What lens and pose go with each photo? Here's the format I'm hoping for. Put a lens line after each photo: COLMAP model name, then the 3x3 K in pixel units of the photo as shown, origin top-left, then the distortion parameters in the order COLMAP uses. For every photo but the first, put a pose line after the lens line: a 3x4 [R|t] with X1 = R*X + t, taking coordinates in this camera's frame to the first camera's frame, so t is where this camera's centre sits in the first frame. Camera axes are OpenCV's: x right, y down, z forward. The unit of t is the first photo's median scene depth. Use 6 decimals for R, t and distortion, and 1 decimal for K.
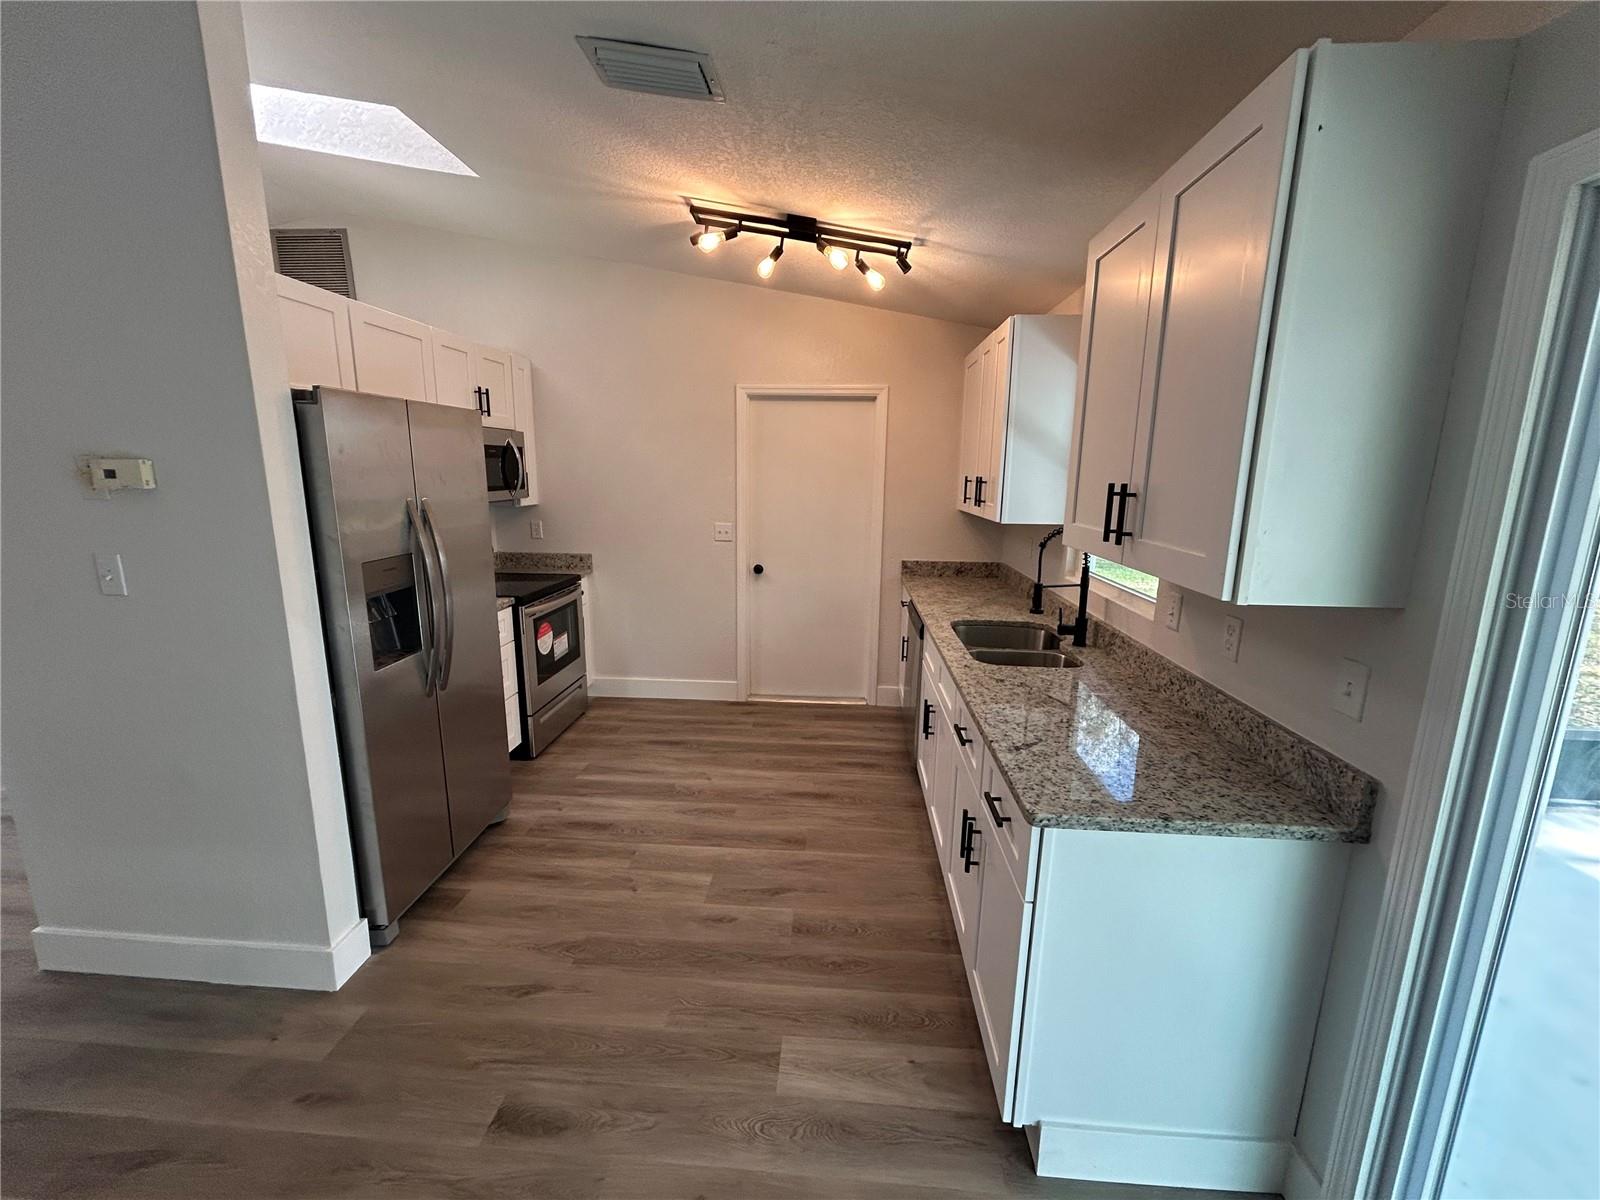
lens RADIAL K [[649.7, 0, 804.6], [0, 649.7, 596.9], [0, 0, 1]] dist [-0.001422, 0.001367]
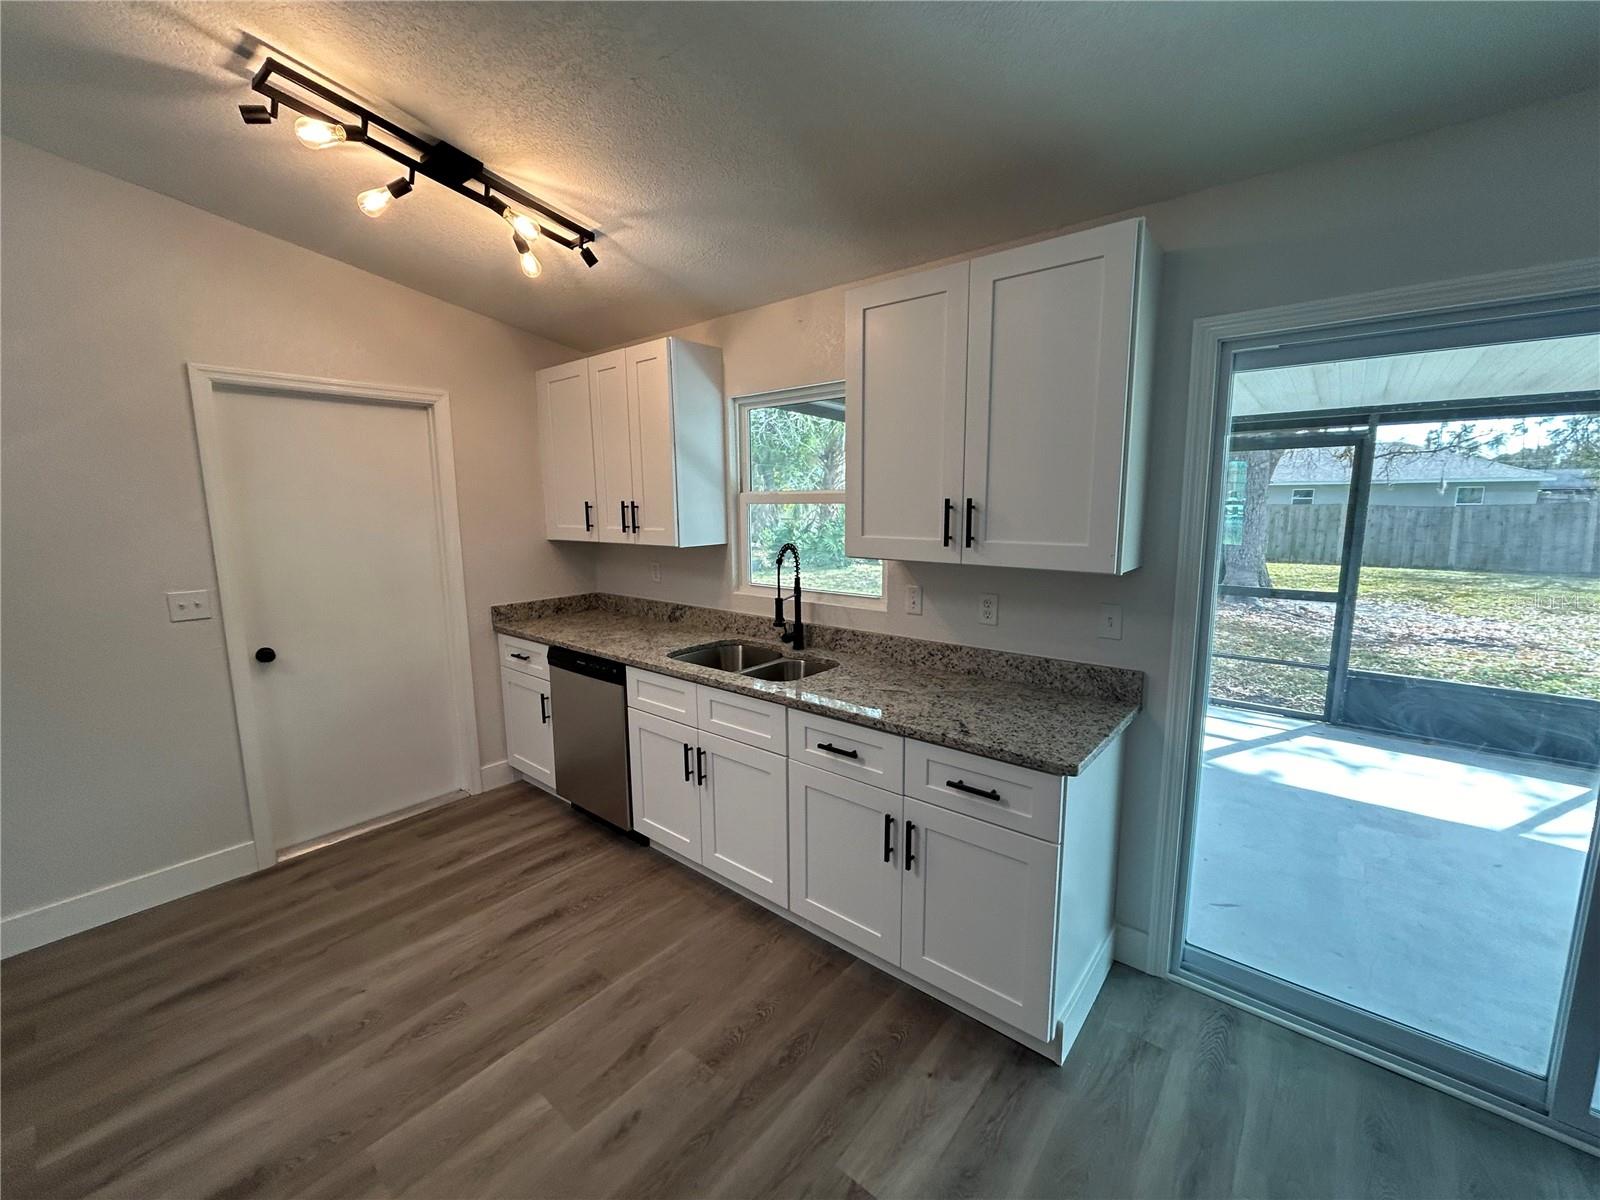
lens RADIAL K [[649.7, 0, 800.4], [0, 649.7, 597.0], [0, 0, 1]] dist [-0.001422, 0.001367]
pose [[0.591221, -0.140526, 0.794172, -0.409196], [0.173662, 0.983786, 0.044795, -0.056834], [-0.787591, 0.111434, 0.606039, 0.296766]]
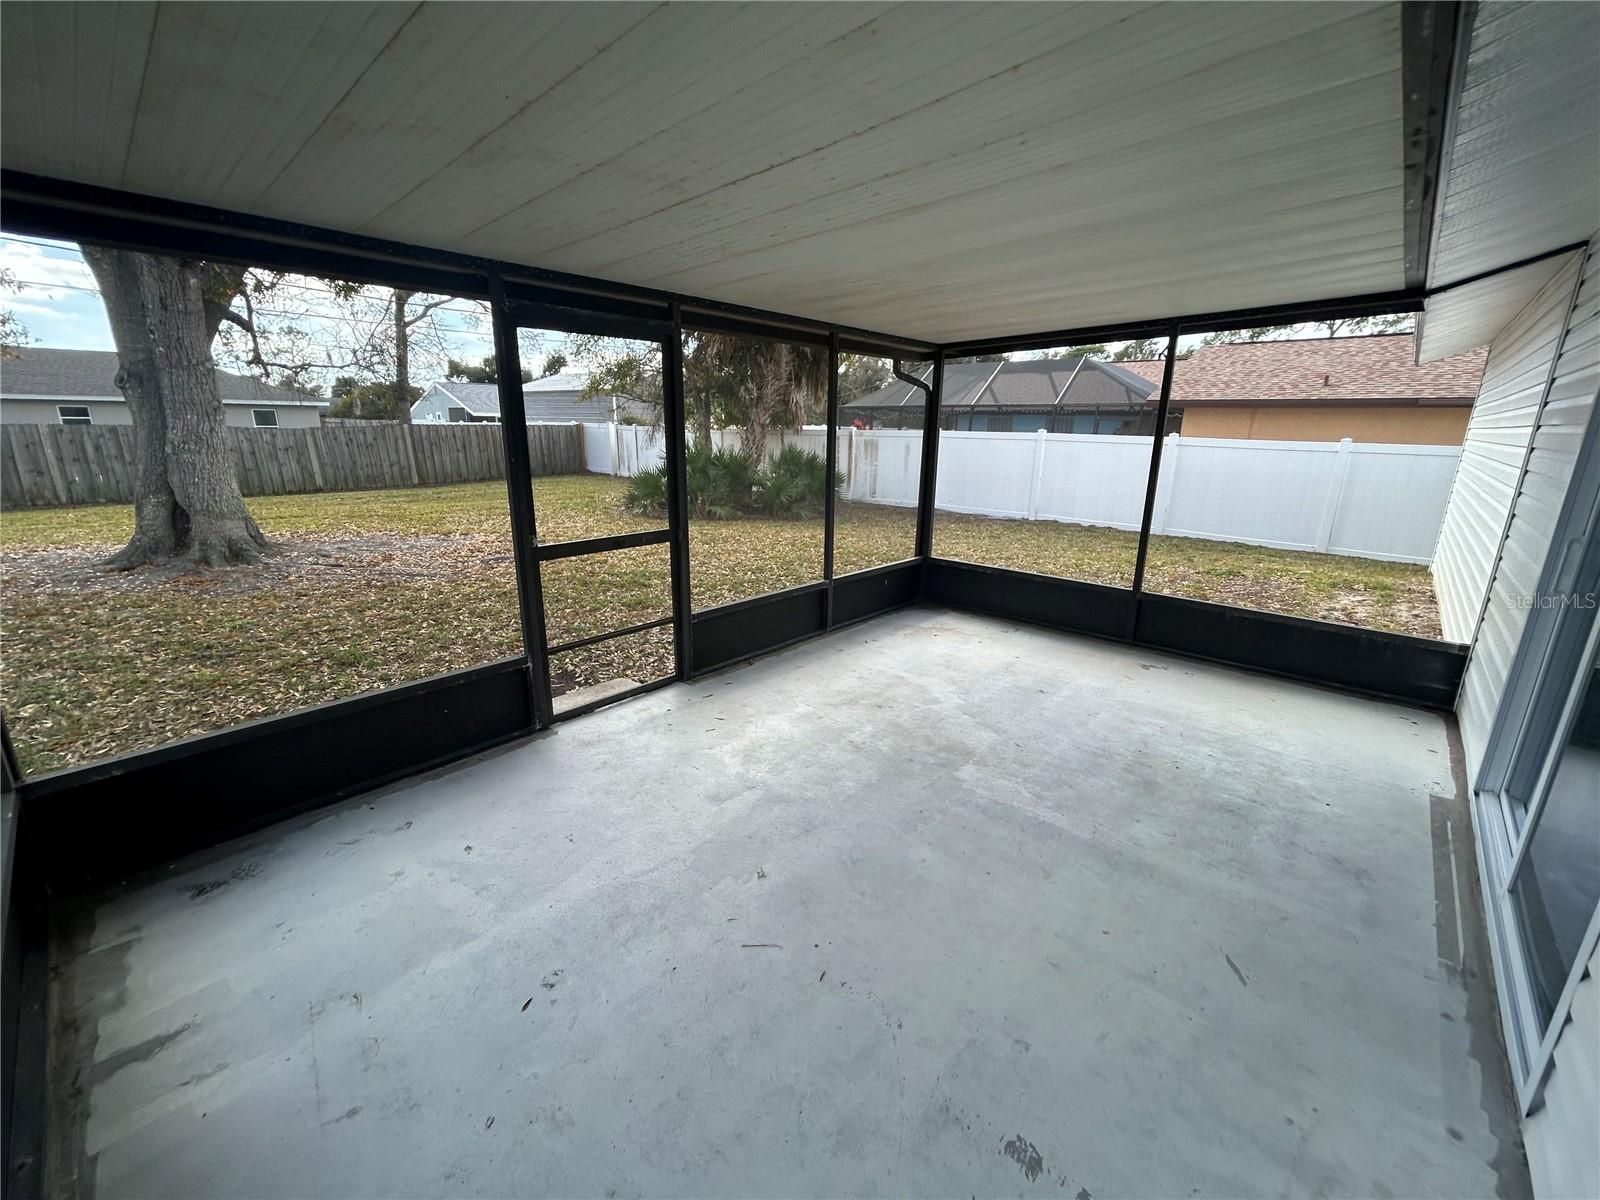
lens RADIAL K [[649.7, 0, 801.3], [0, 649.7, 594.9], [0, 0, 1]] dist [-0.001422, 0.001367]
pose [[-0.781754, -0.181826, 0.596490, 0.664782], [0.099315, 0.908034, 0.406953, -0.156417], [-0.615628, 0.377377, -0.691801, 1.043833]]
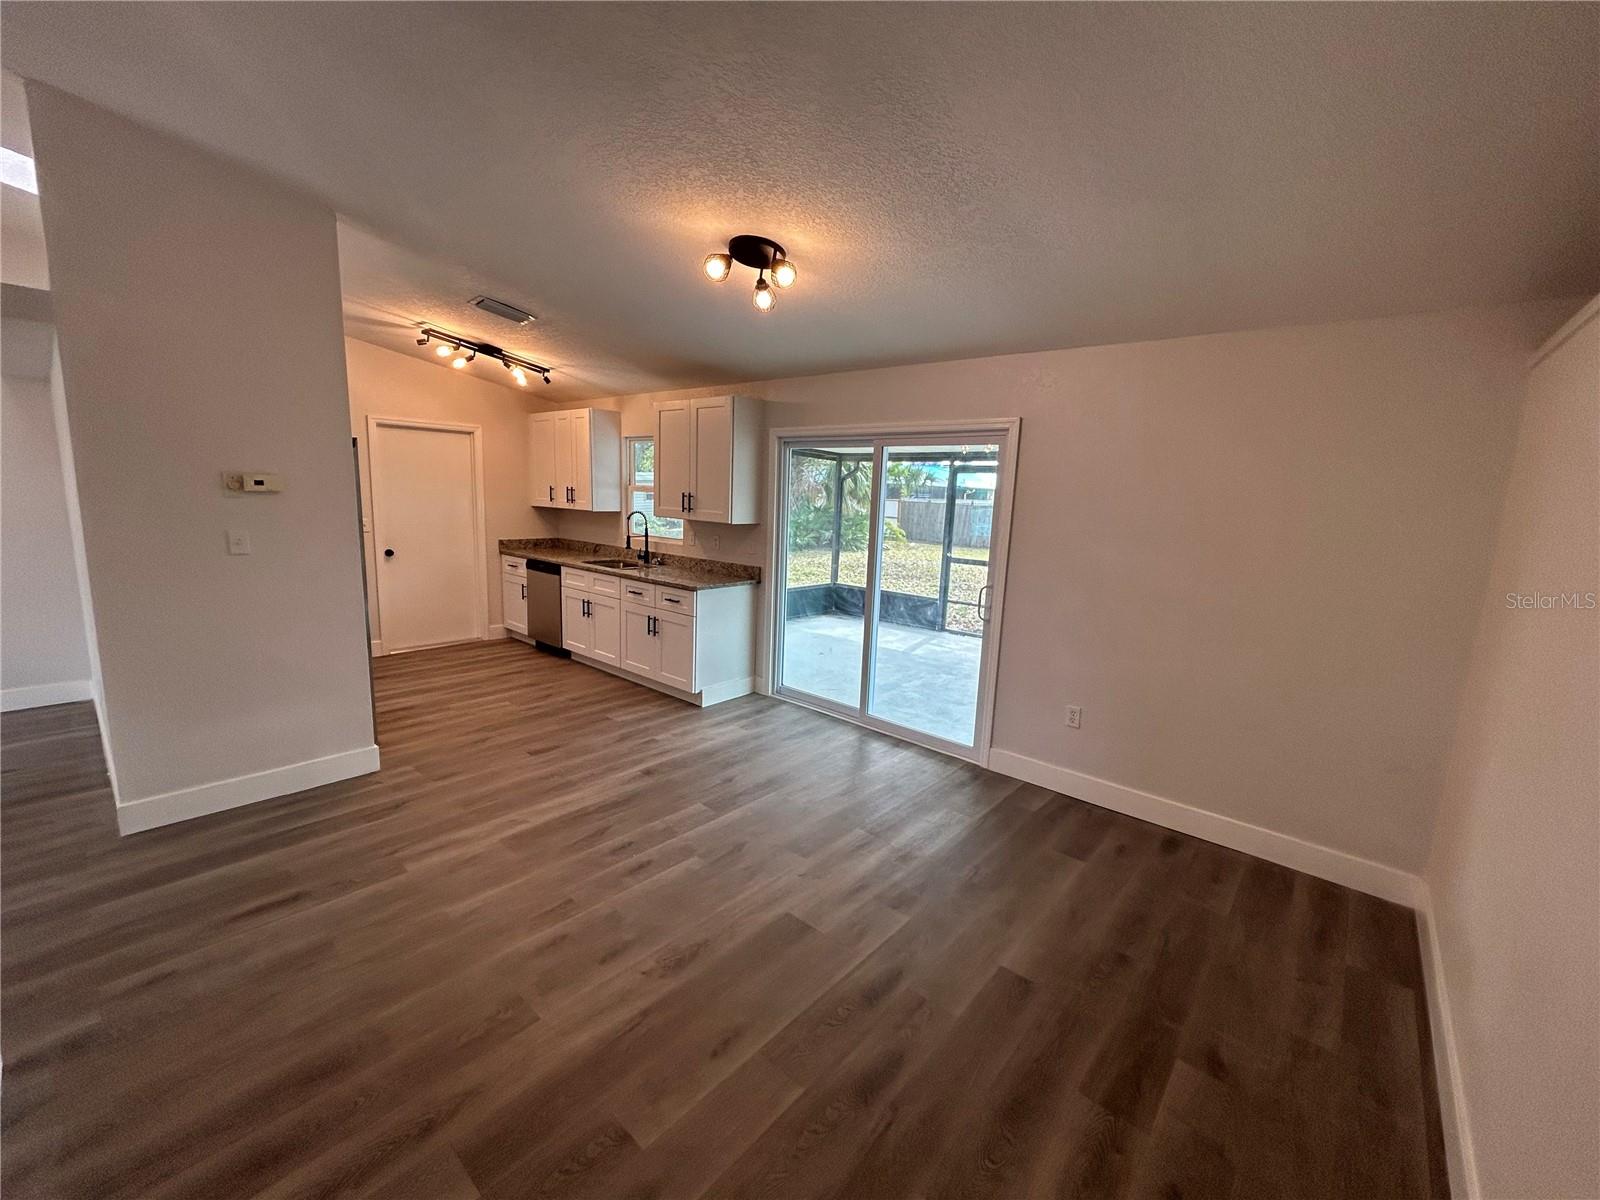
lens RADIAL K [[649.7, 0, 800.9], [0, 649.7, 598.0], [0, 0, 1]] dist [-0.001422, 0.001367]
pose [[0.608567, -0.119968, 0.784382, -0.965665], [0.123361, 0.990790, 0.055827, 0.124634], [-0.783855, 0.062788, 0.617761, -0.752746]]
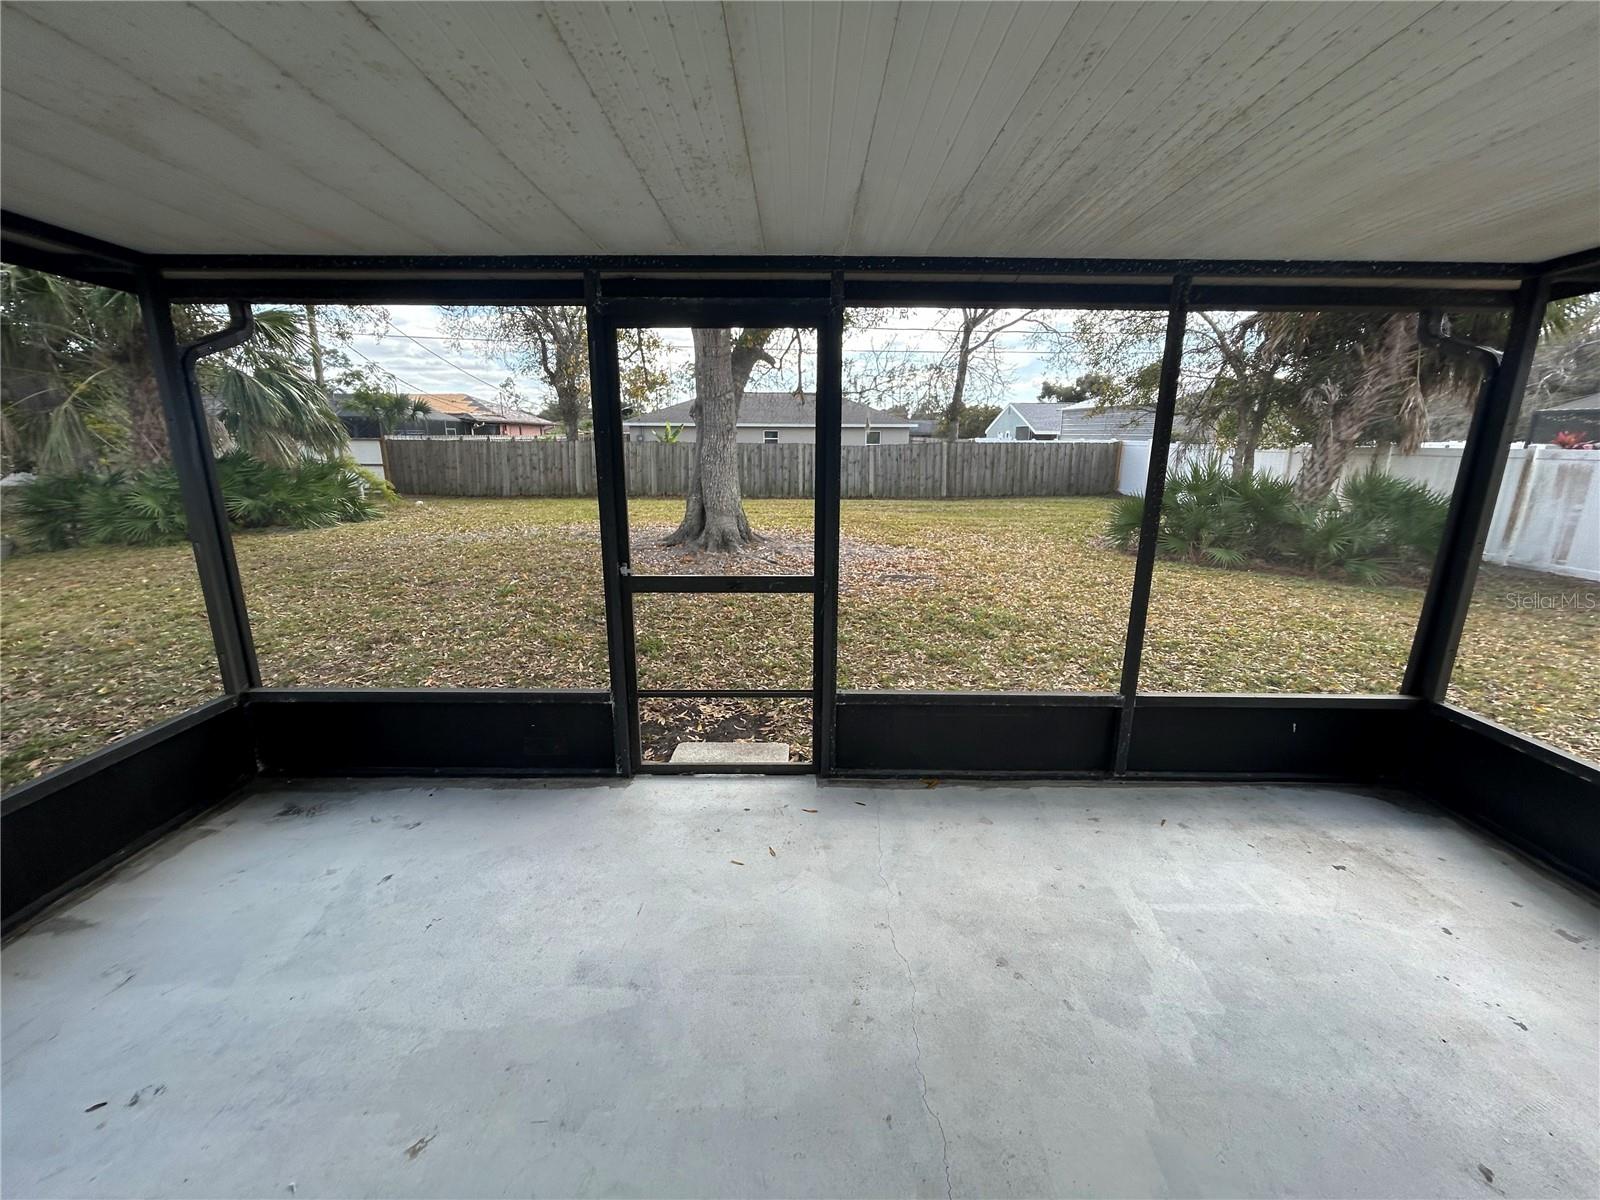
lens RADIAL K [[649.7, 0, 804.2], [0, 649.7, 596.4], [0, 0, 1]] dist [-0.001422, 0.001367]
pose [[-0.066993, -0.252538, 0.965265, 0.721570], [0.189635, 0.946581, 0.260811, 0.003895], [-0.979567, 0.200520, -0.015524, 0.257133]]
